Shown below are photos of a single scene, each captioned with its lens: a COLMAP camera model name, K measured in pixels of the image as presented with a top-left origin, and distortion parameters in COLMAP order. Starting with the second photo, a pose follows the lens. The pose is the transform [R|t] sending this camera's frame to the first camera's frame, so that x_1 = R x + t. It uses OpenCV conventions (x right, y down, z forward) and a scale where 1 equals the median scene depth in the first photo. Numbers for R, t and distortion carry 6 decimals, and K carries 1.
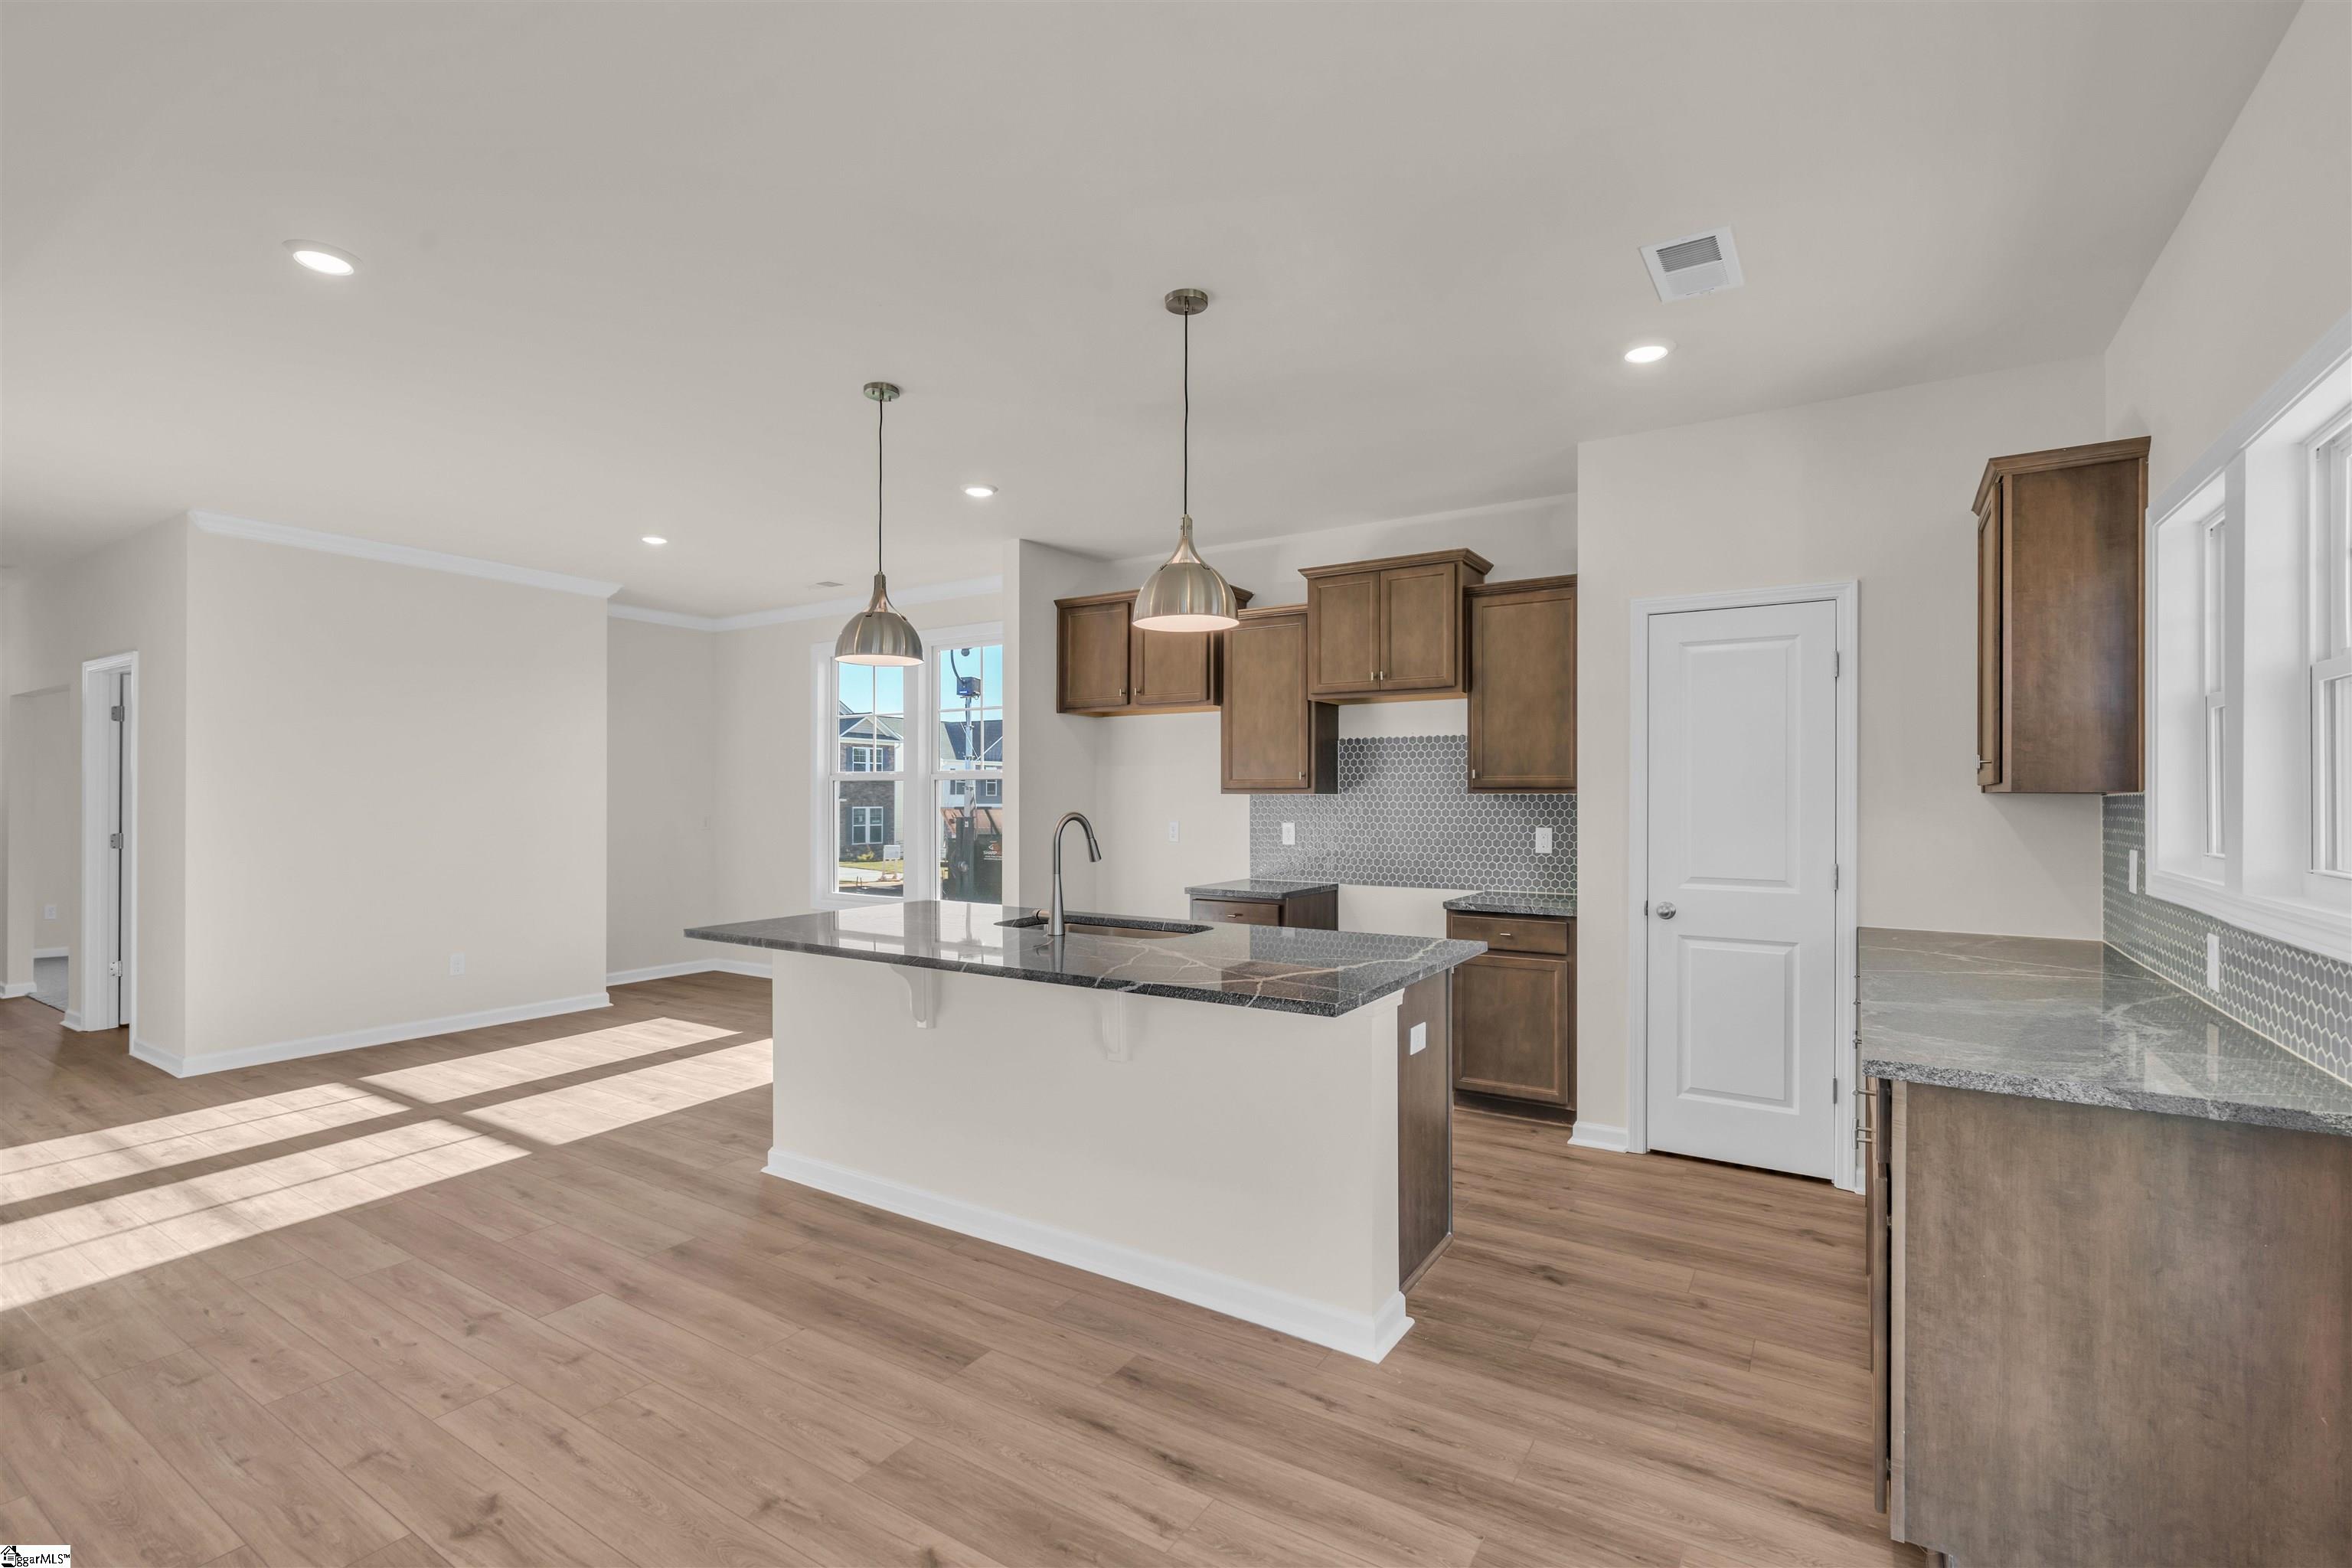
lens RADIAL K [[1067.1, 0, 1159.9], [0, 1067.1, 793.7], [0, 0, 1]] dist [-0.007180, 0.002945]
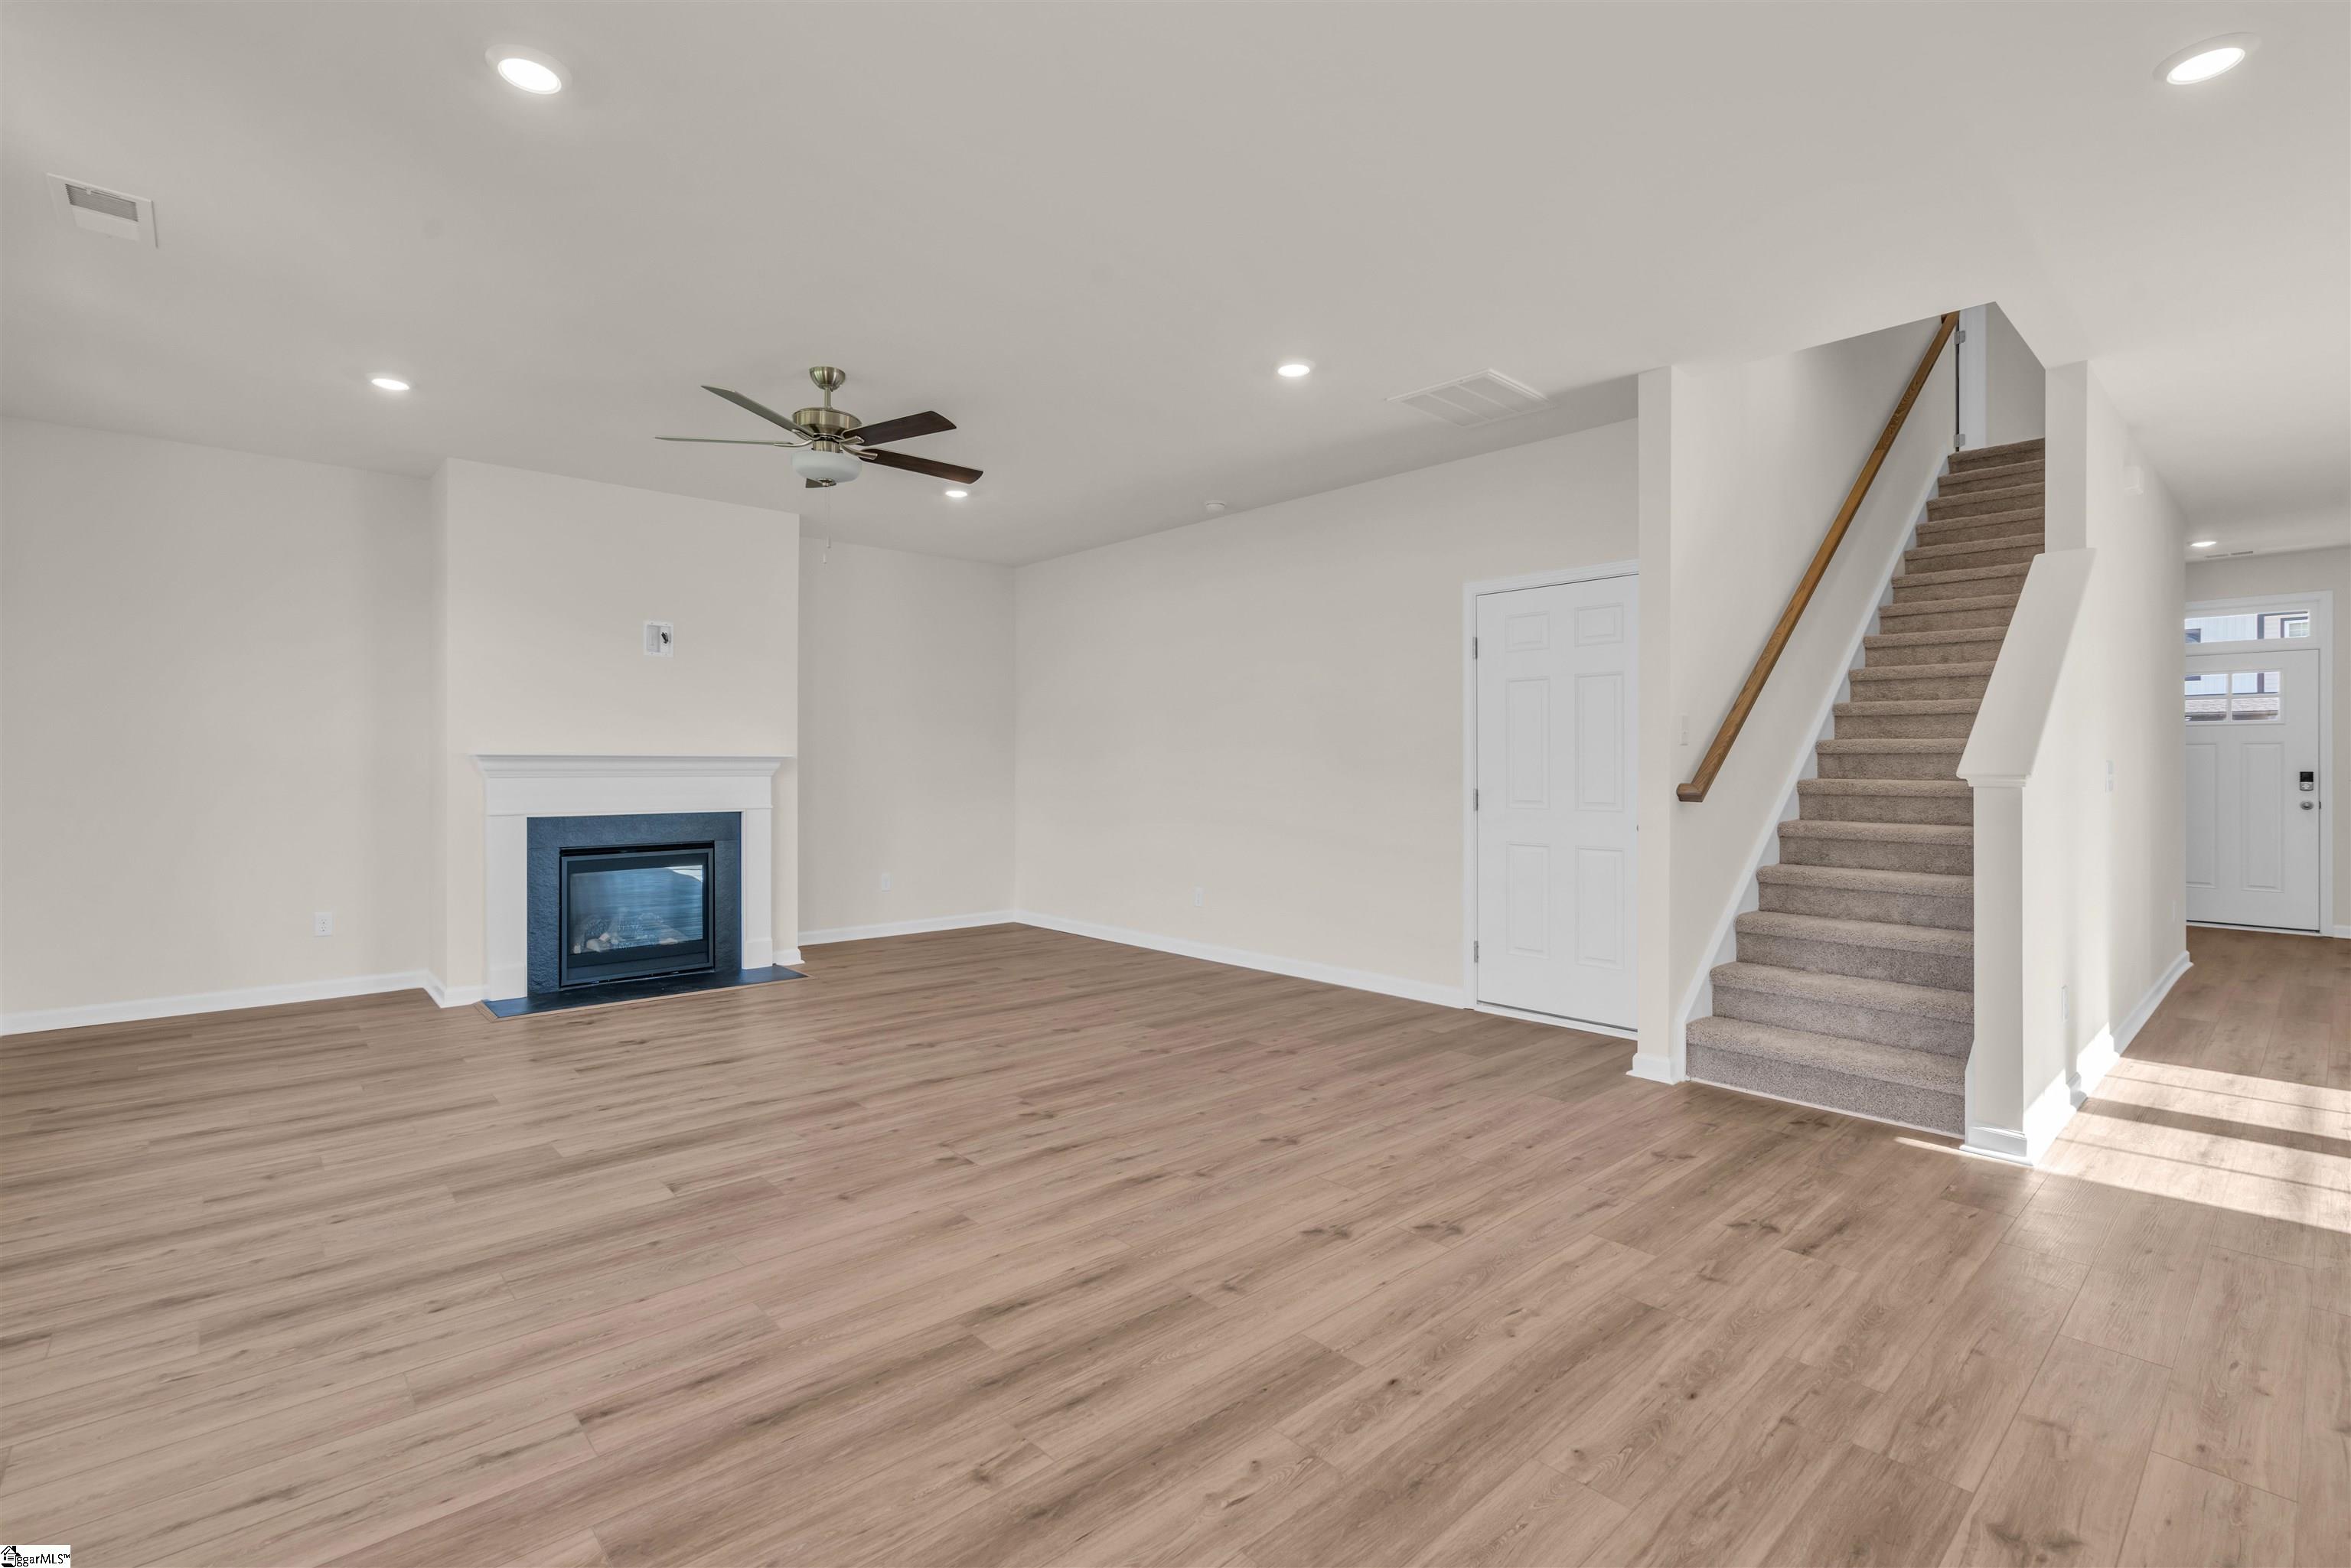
lens RADIAL K [[1066.6, 0, 1168.4], [0, 1066.6, 767.3], [0, 0, 1]] dist [-0.007180, 0.002945]
pose [[-0.254472, -0.002712, -0.967076, 0.187010], [-0.000130, 0.999996, -0.002770, 0.050177], [0.967080, -0.000579, -0.254472, 0.323286]]
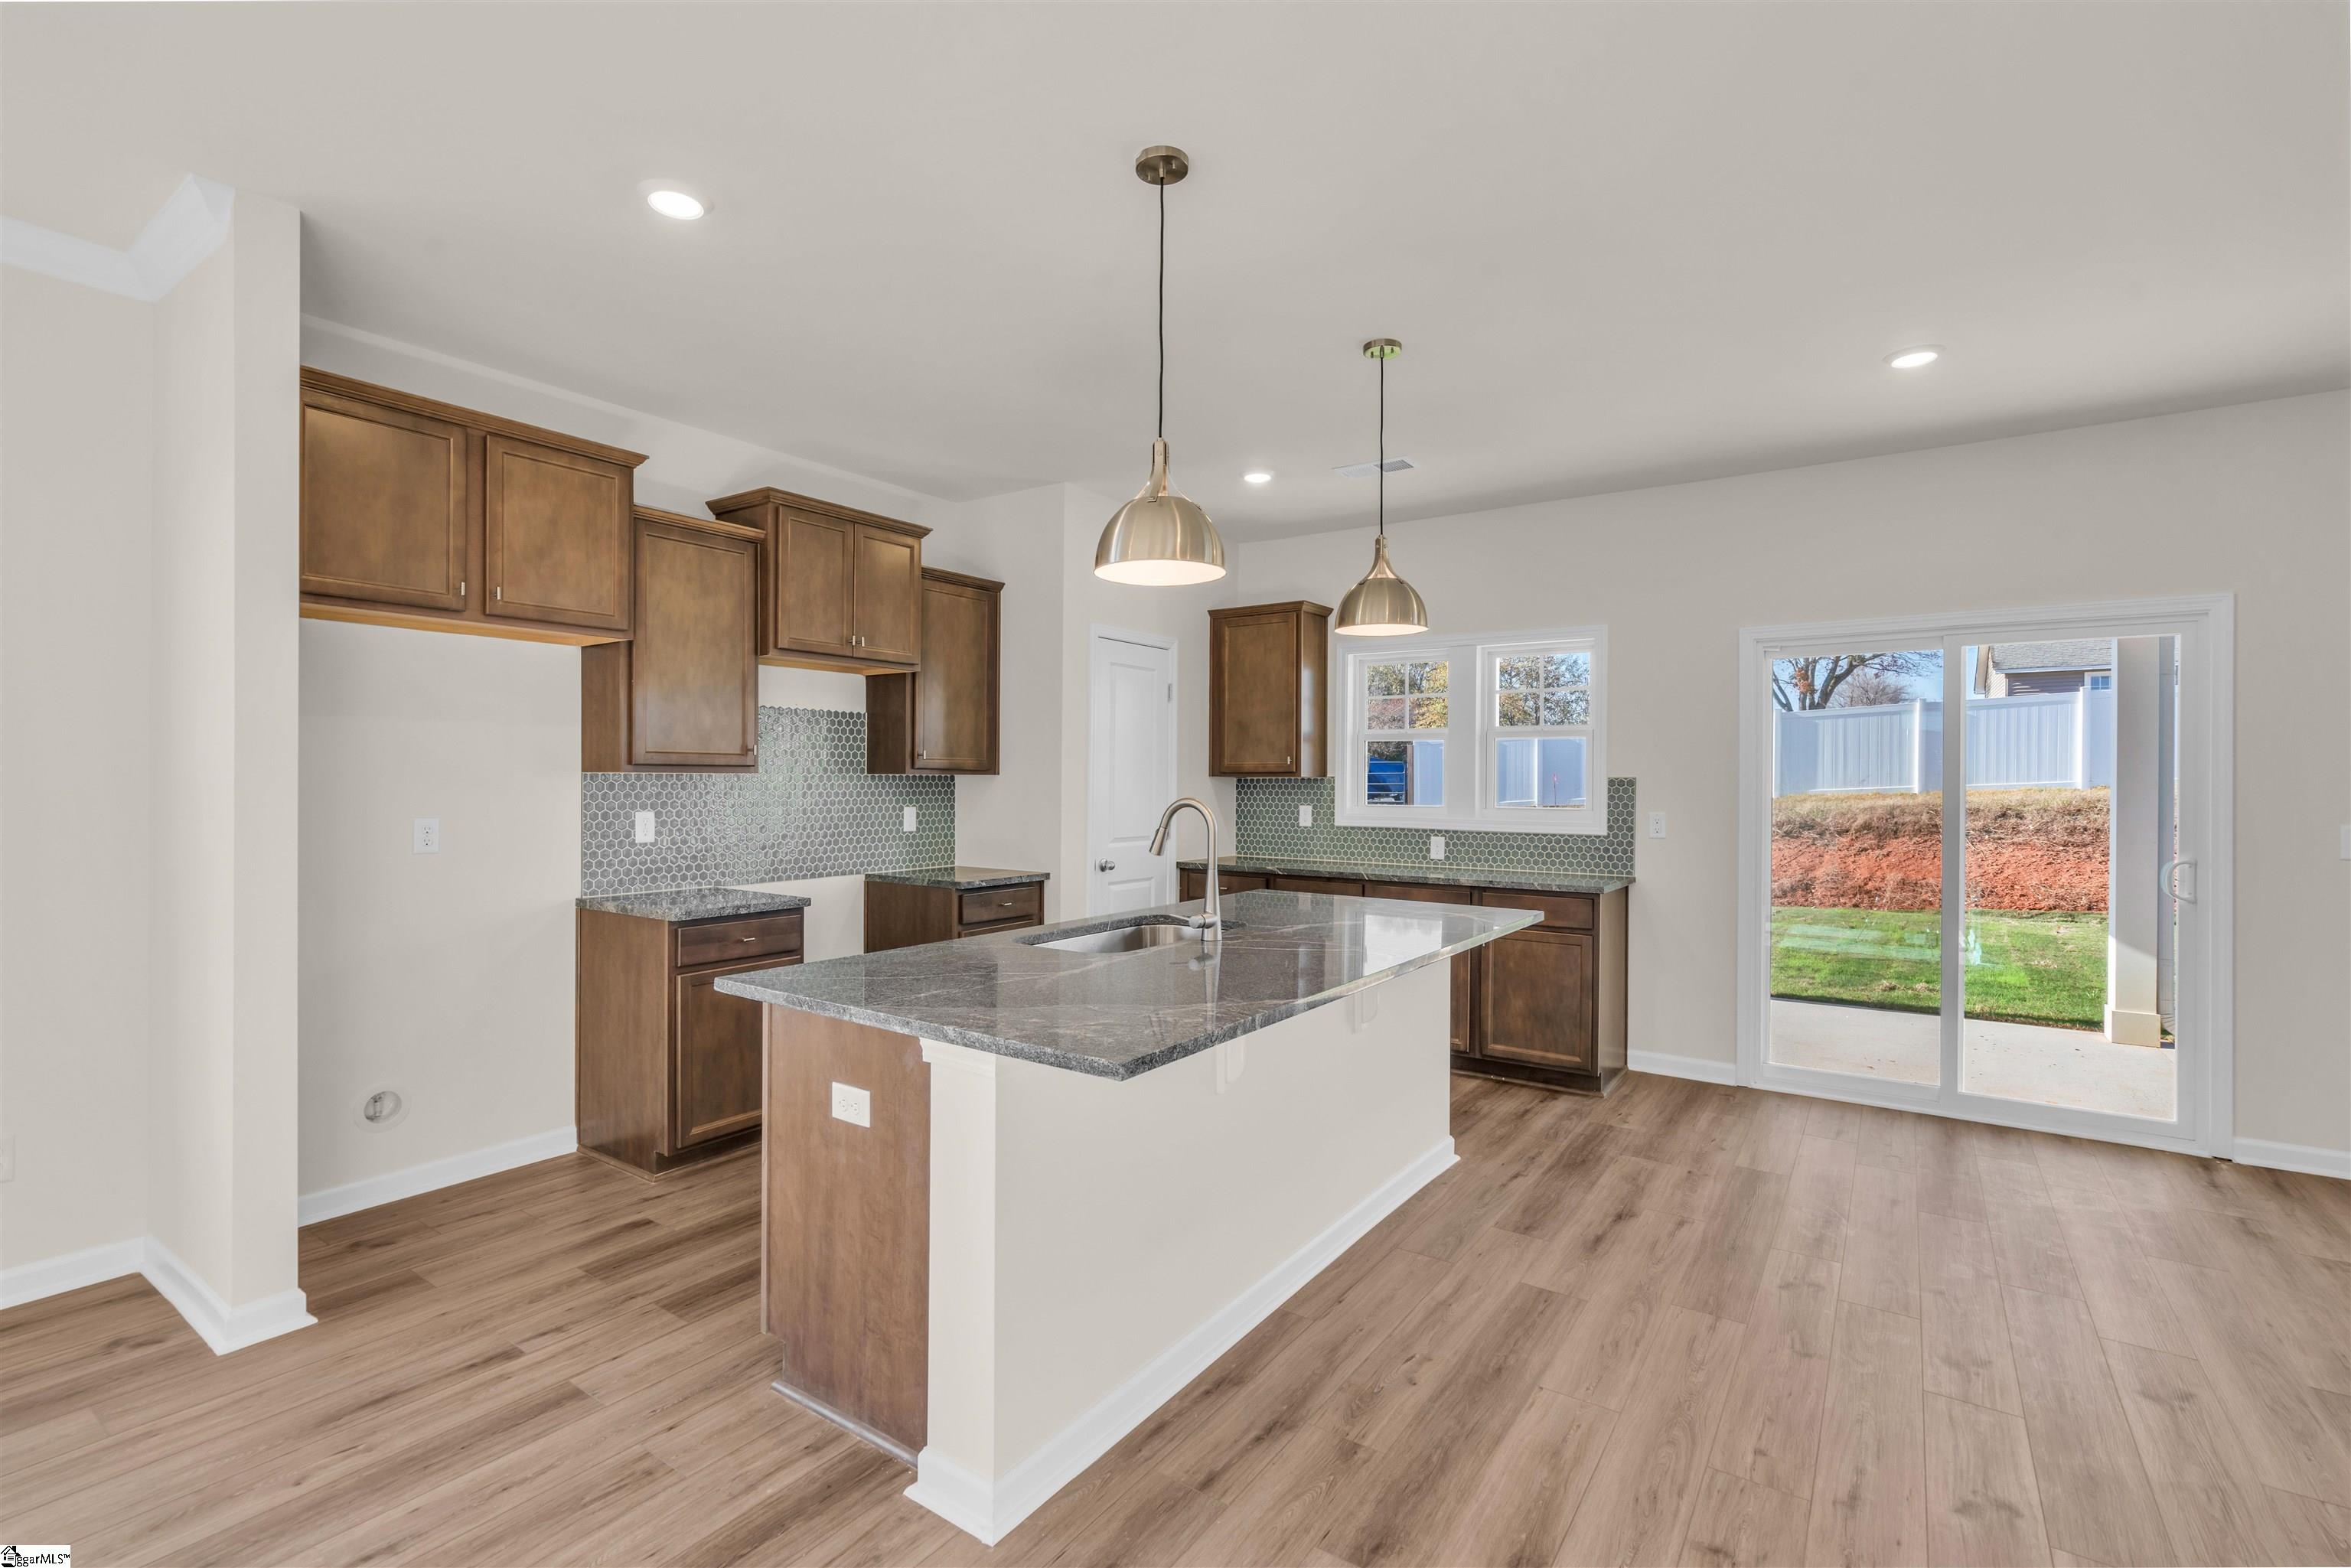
lens RADIAL K [[1066.6, 0, 1167.6], [0, 1066.6, 781.9], [0, 0, 1]] dist [-0.007180, 0.002945]
pose [[0.027765, -0.005274, 0.999601, -0.953262], [-0.008439, 0.999949, 0.005510, -0.000469], [-0.999579, -0.008589, 0.027719, 1.005765]]
